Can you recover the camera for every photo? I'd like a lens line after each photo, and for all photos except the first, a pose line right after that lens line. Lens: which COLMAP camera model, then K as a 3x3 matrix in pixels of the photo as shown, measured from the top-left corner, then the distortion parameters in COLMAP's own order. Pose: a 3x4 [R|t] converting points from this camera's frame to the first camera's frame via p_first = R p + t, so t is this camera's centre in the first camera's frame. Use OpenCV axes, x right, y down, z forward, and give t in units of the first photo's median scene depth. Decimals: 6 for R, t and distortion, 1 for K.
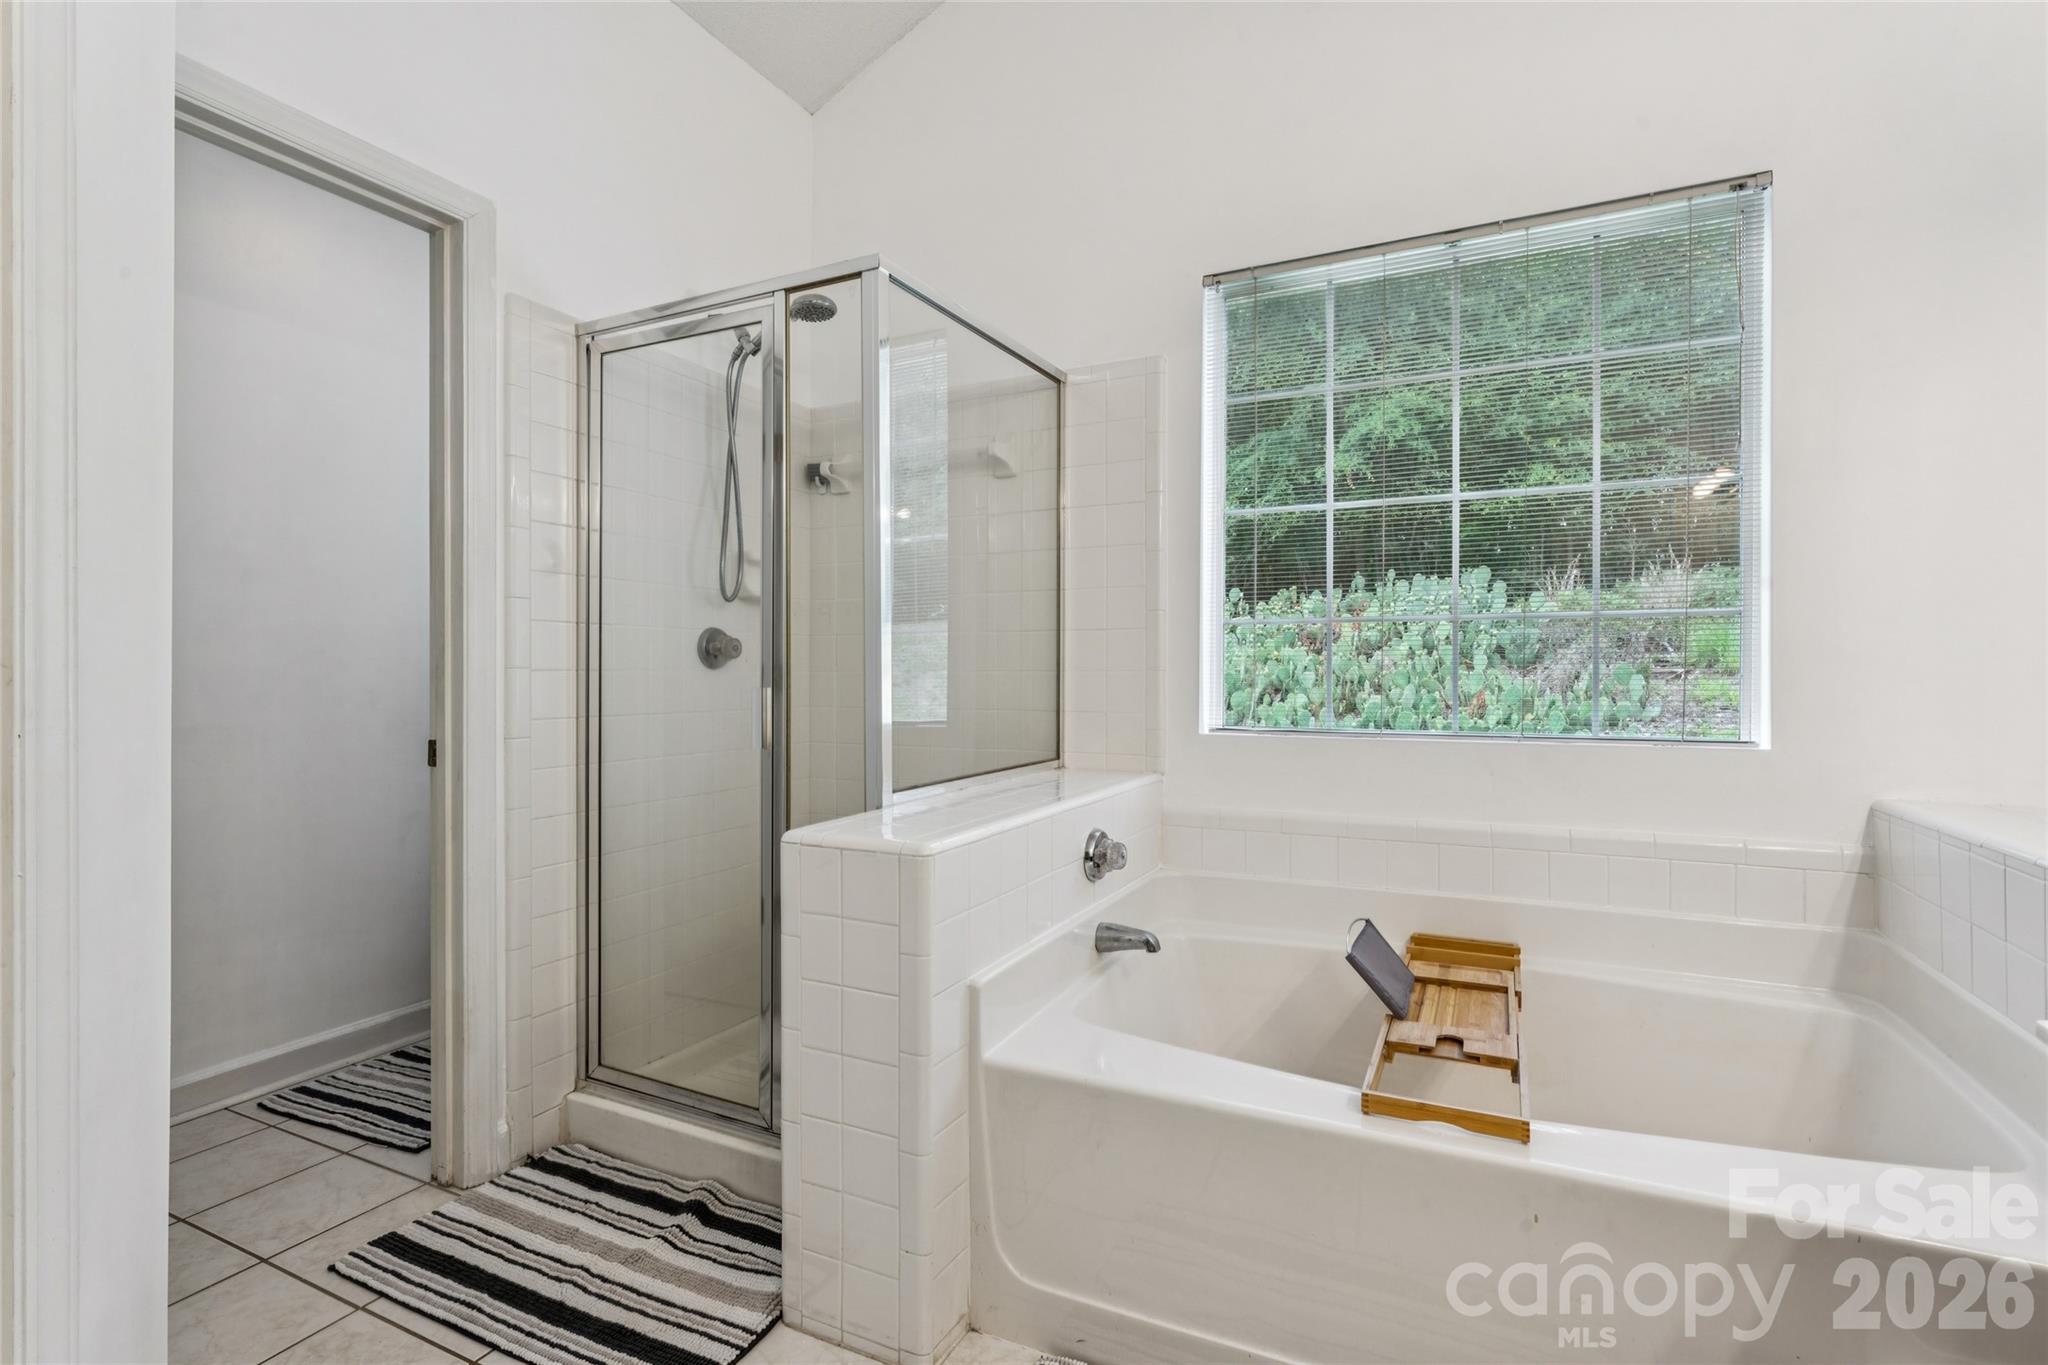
lens RADIAL K [[951.9, 0, 1030.0], [0, 951.9, 673.8], [0, 0, 1]] dist [-0.004000, -0.000193]
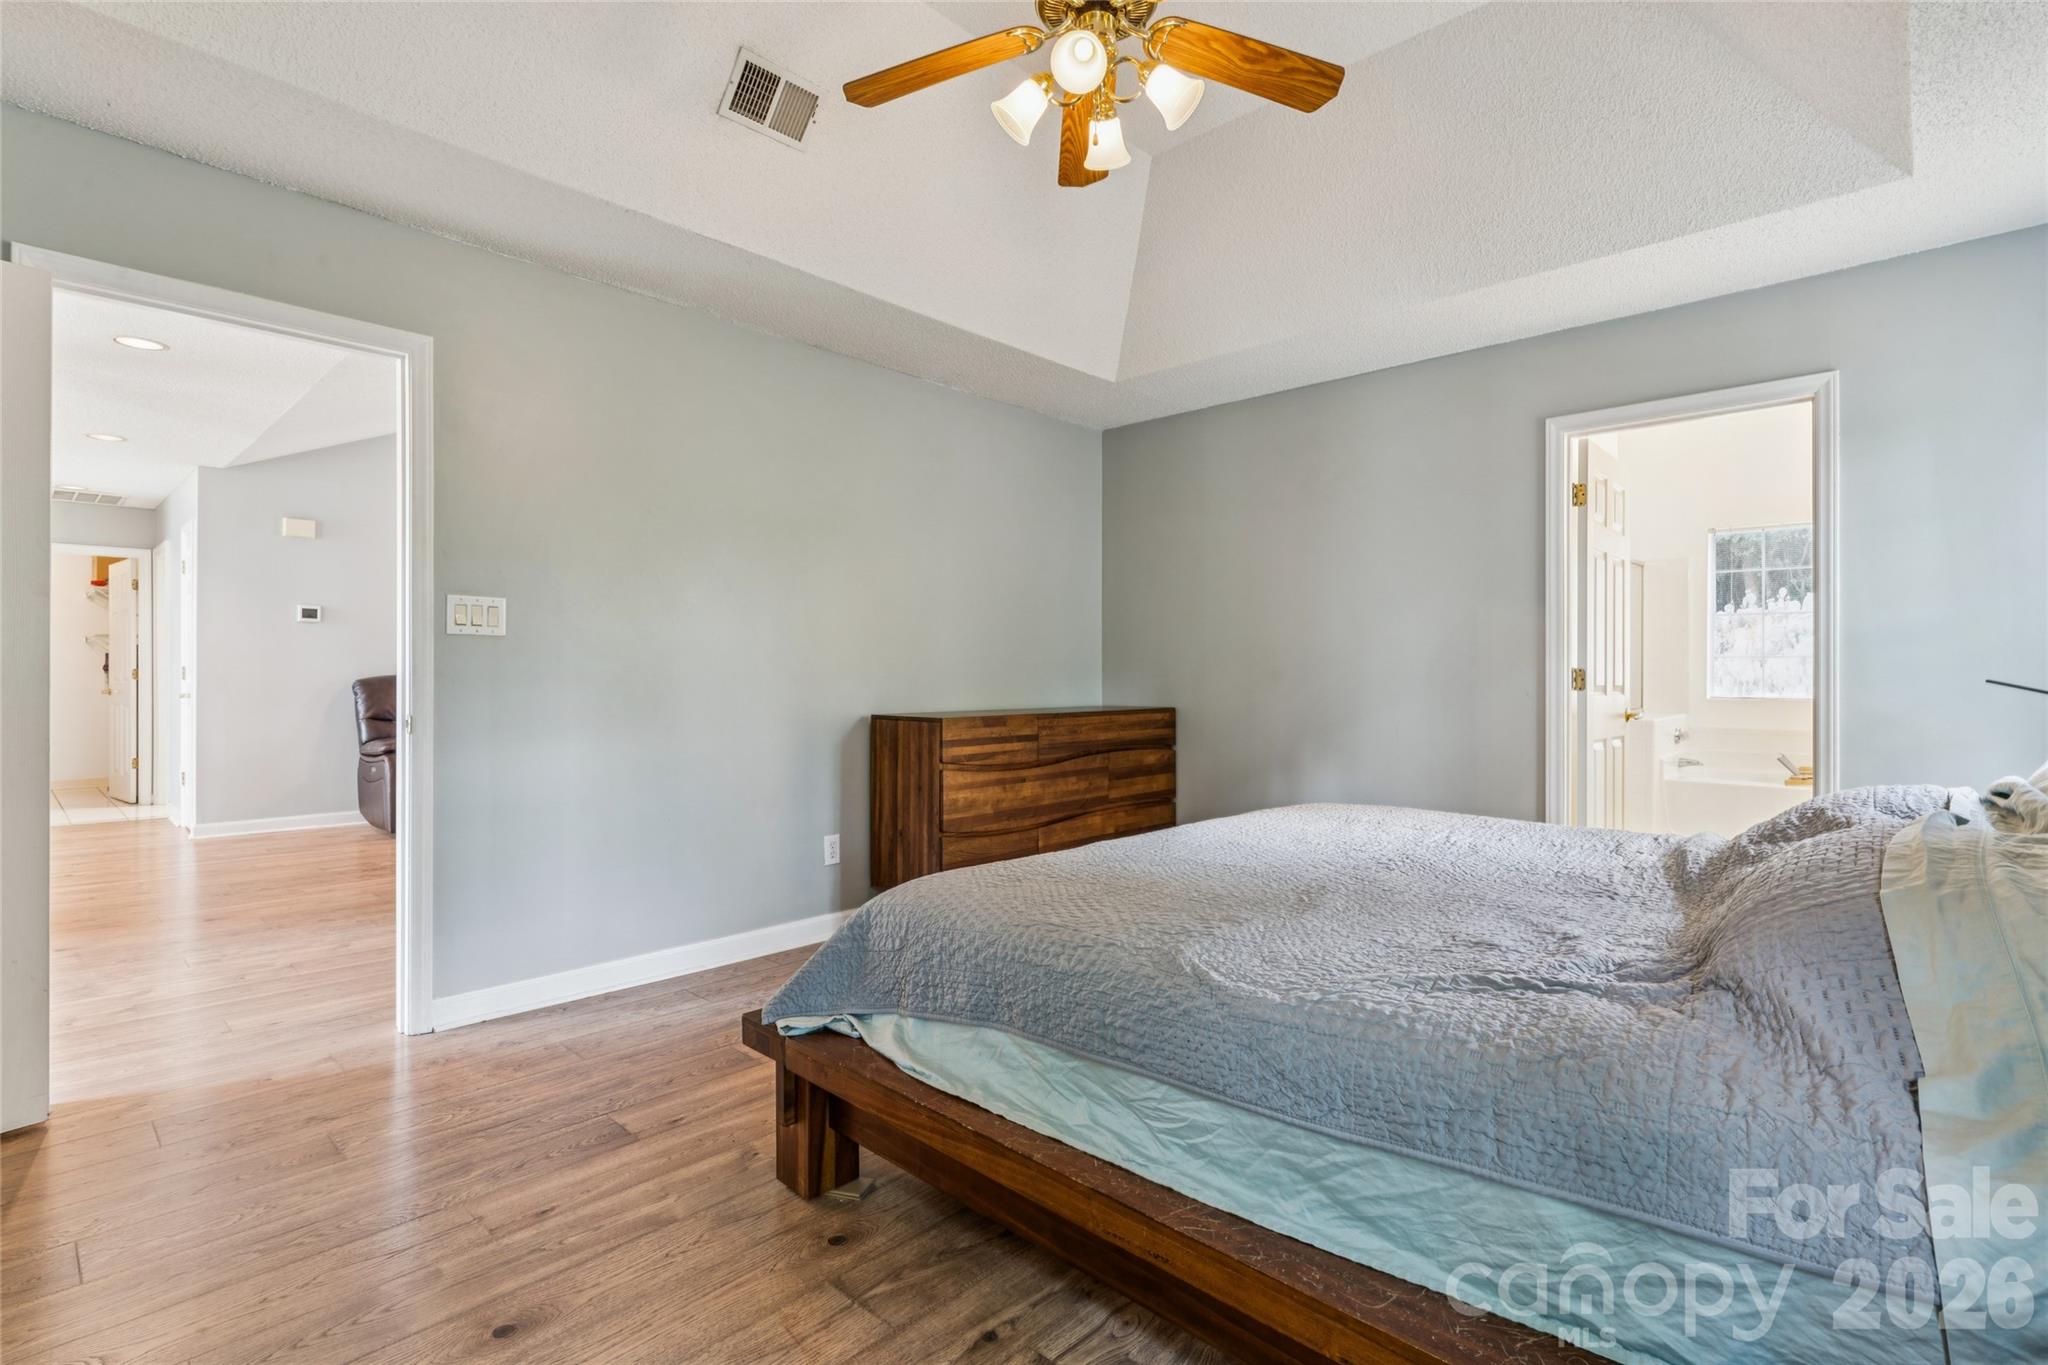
lens RADIAL K [[951.9, 0, 1030.0], [0, 951.9, 673.8], [0, 0, 1]] dist [-0.004000, -0.000193]
pose [[0.954420, -0.000615, -0.298465, -0.248547], [0.000495, 1.000000, -0.000476, -0.003545], [0.298465, 0.000307, 0.954421, -0.630560]]
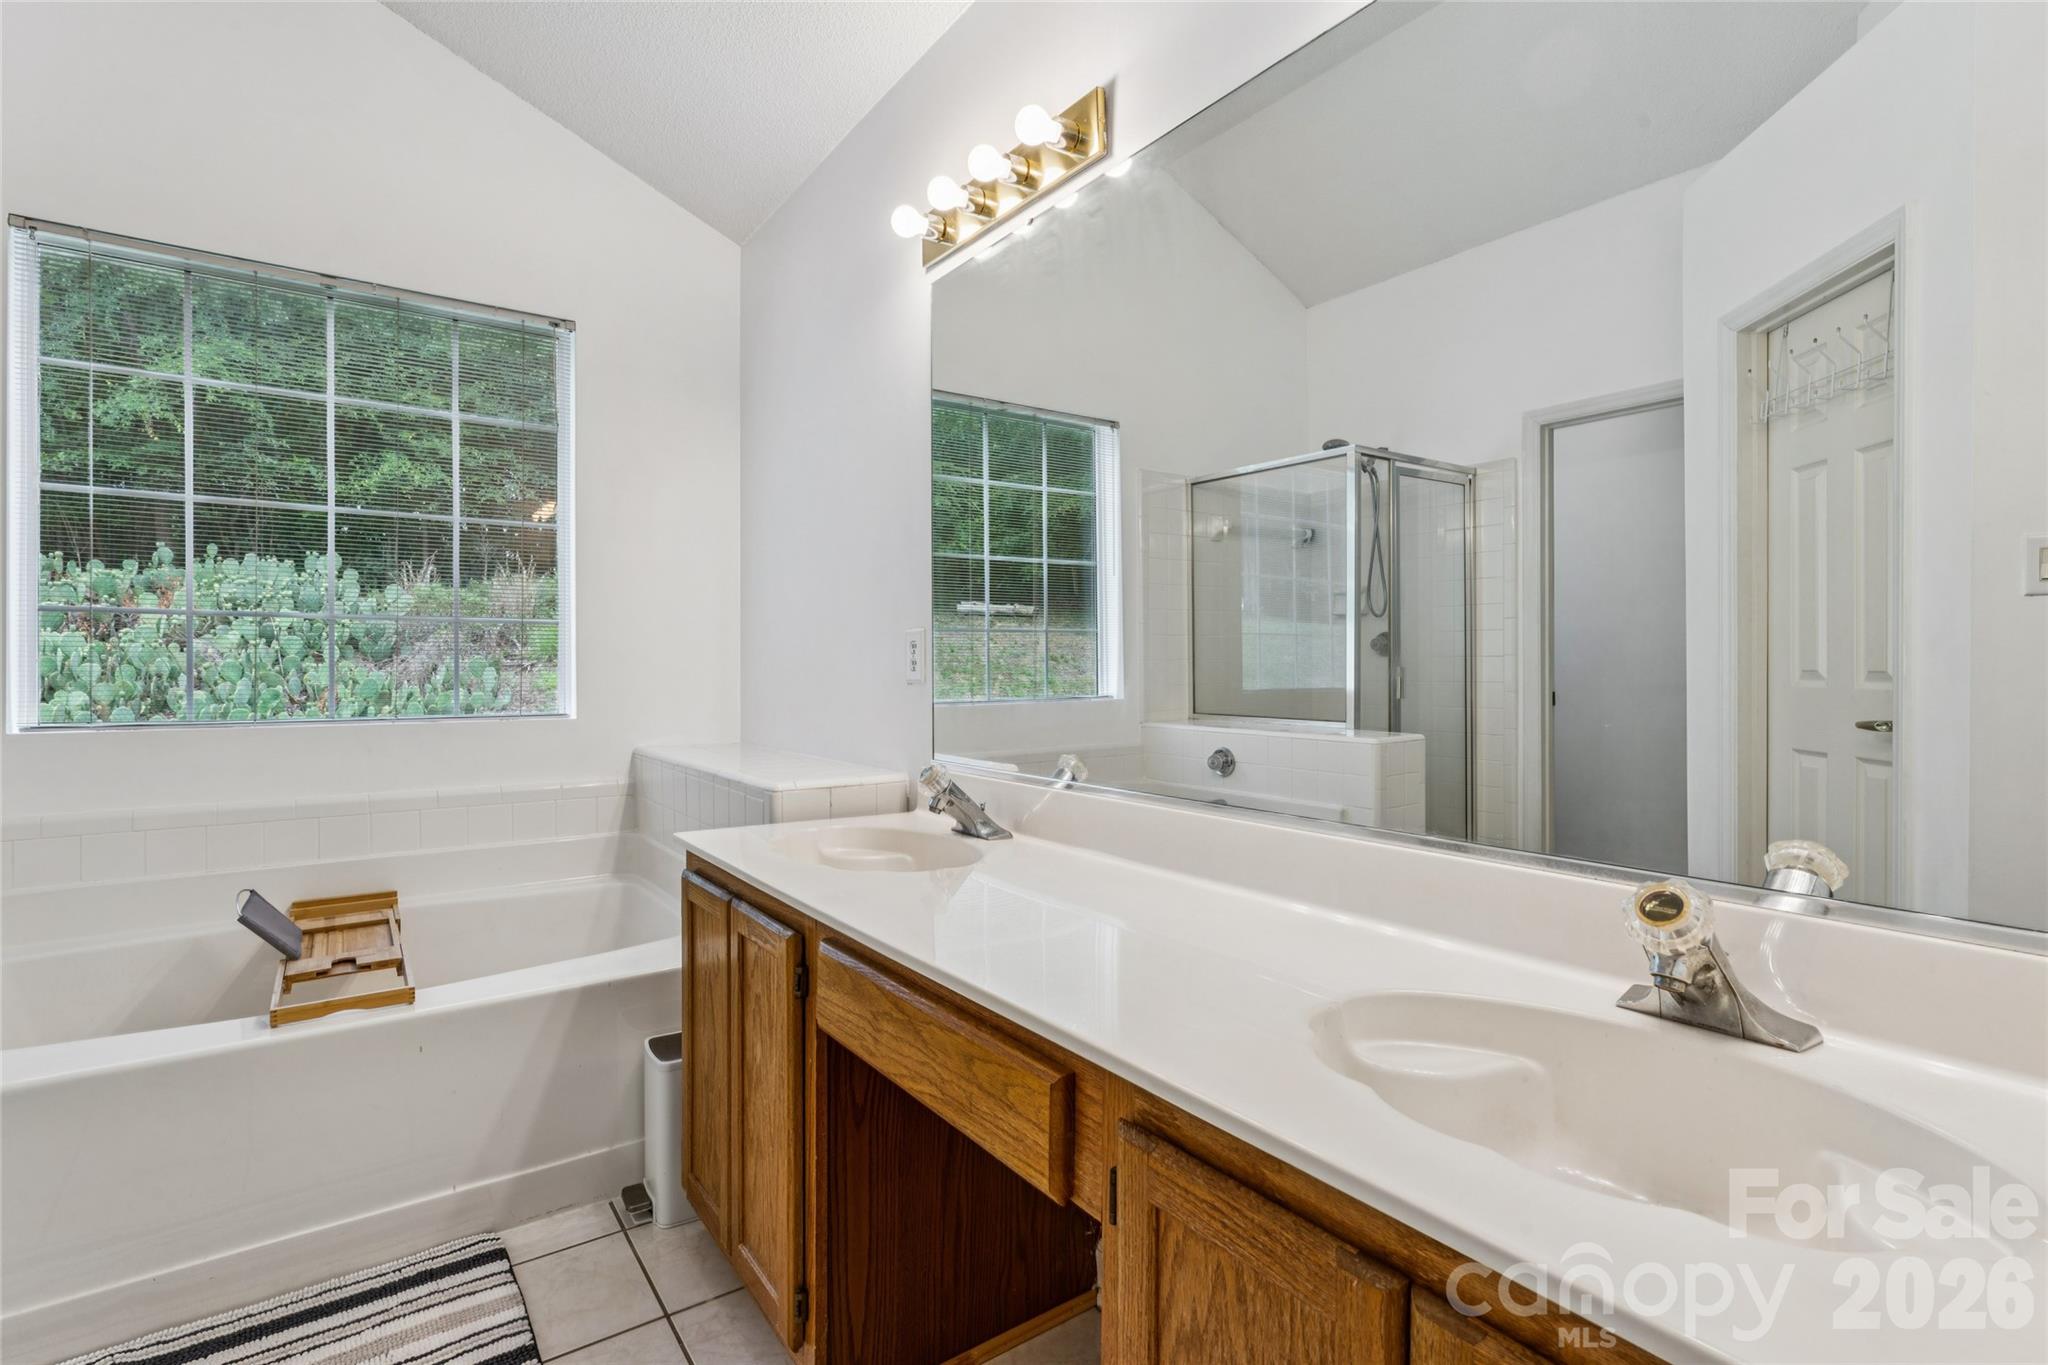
lens RADIAL K [[964.9, 0, 1022.8], [0, 964.9, 684.9], [0, 0, 1]] dist [-0.001600, 0.000177]
pose [[0.478148, -0.014659, 0.878157, -0.047198], [-0.002188, 0.999838, 0.017881, -0.000049], [-0.878276, -0.010471, 0.478039, -0.075923]]
